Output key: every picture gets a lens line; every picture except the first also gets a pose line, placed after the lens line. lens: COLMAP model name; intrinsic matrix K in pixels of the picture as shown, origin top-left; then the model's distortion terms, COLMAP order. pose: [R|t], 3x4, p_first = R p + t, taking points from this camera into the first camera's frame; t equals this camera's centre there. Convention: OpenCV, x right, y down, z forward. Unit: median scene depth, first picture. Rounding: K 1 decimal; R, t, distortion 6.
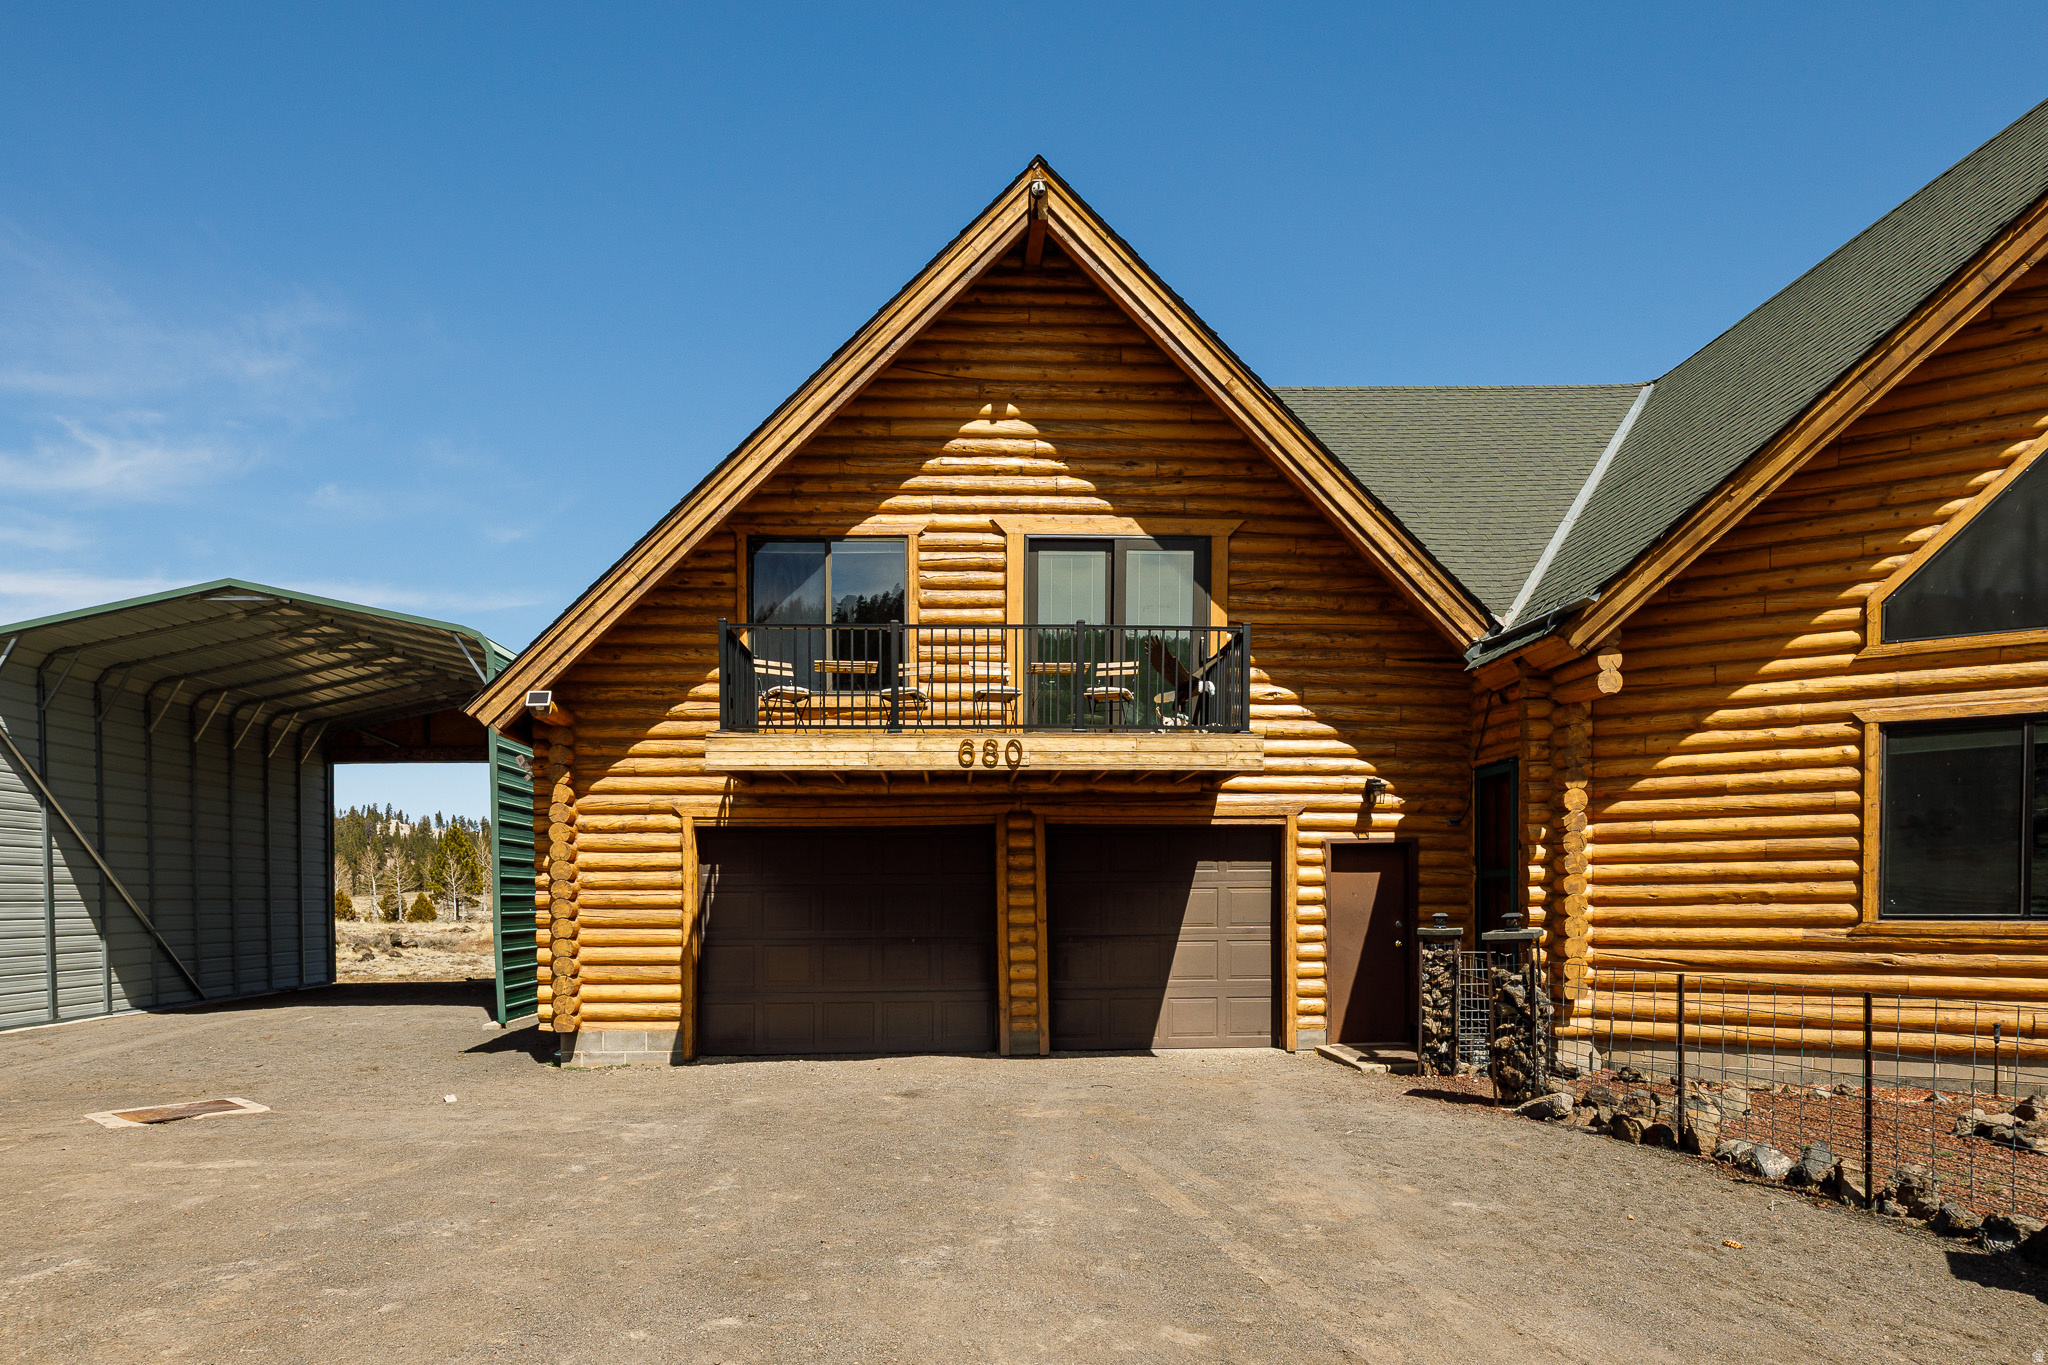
lens RADIAL K [[1334.4, 0, 1020.6], [0, 1334.4, 965.1], [0, 0, 1]] dist [0.002200, -0.000160]
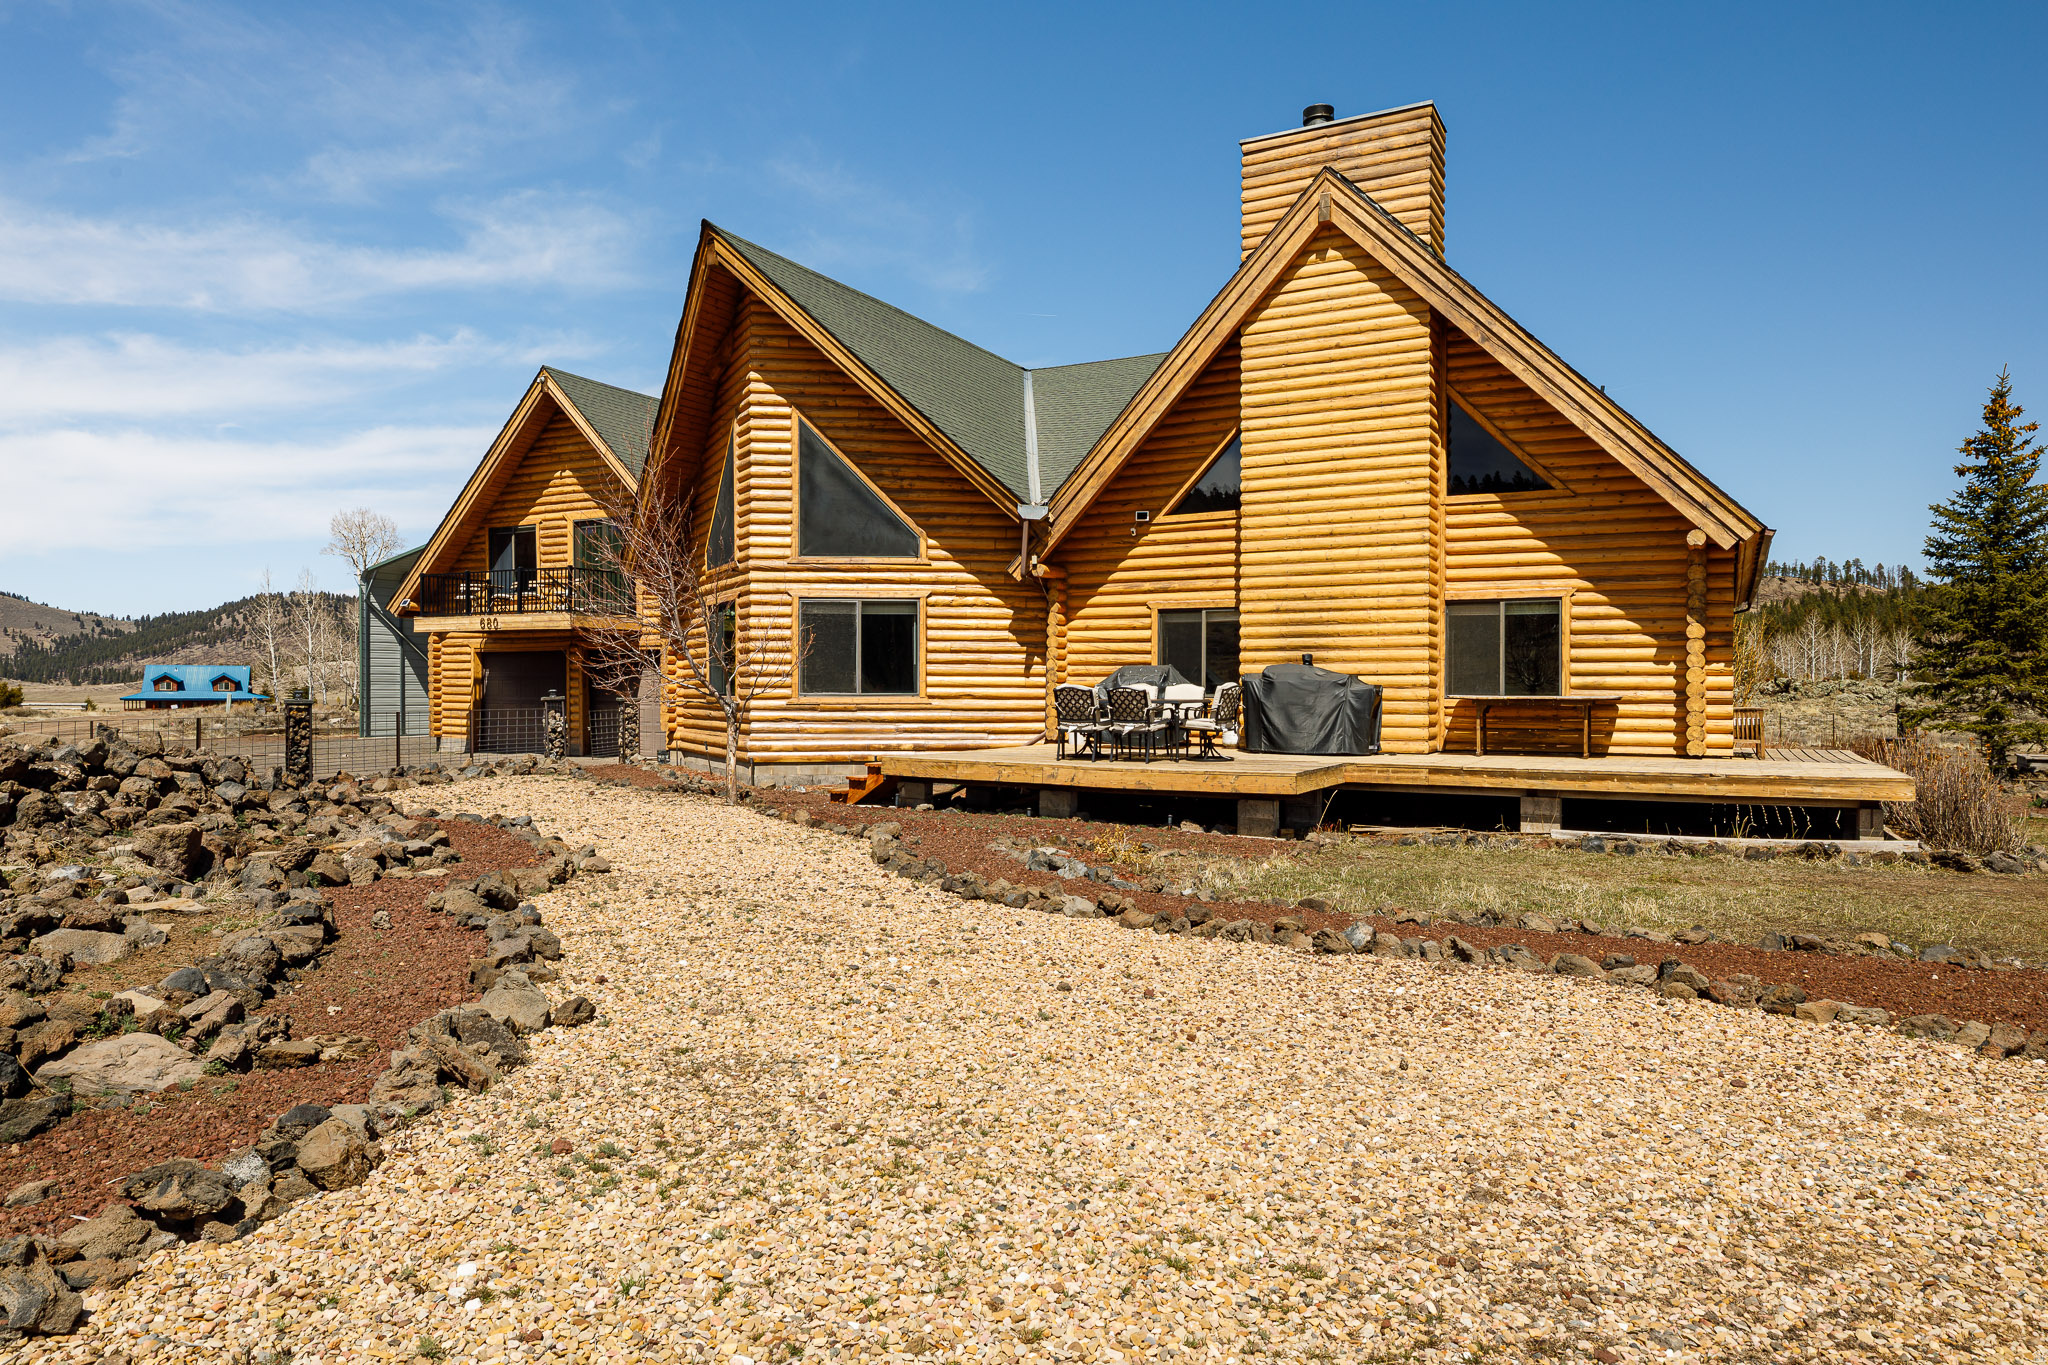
lens RADIAL K [[1293.4, 0, 1029.0], [0, 1293.4, 694.1], [0, 0, 1]] dist [0.001425, -0.000400]
pose [[0.854323, 0.012302, -0.519597, 1.784807], [-0.036794, 0.998643, -0.036854, 0.018527], [0.518438, 0.050603, 0.853616, -0.434841]]
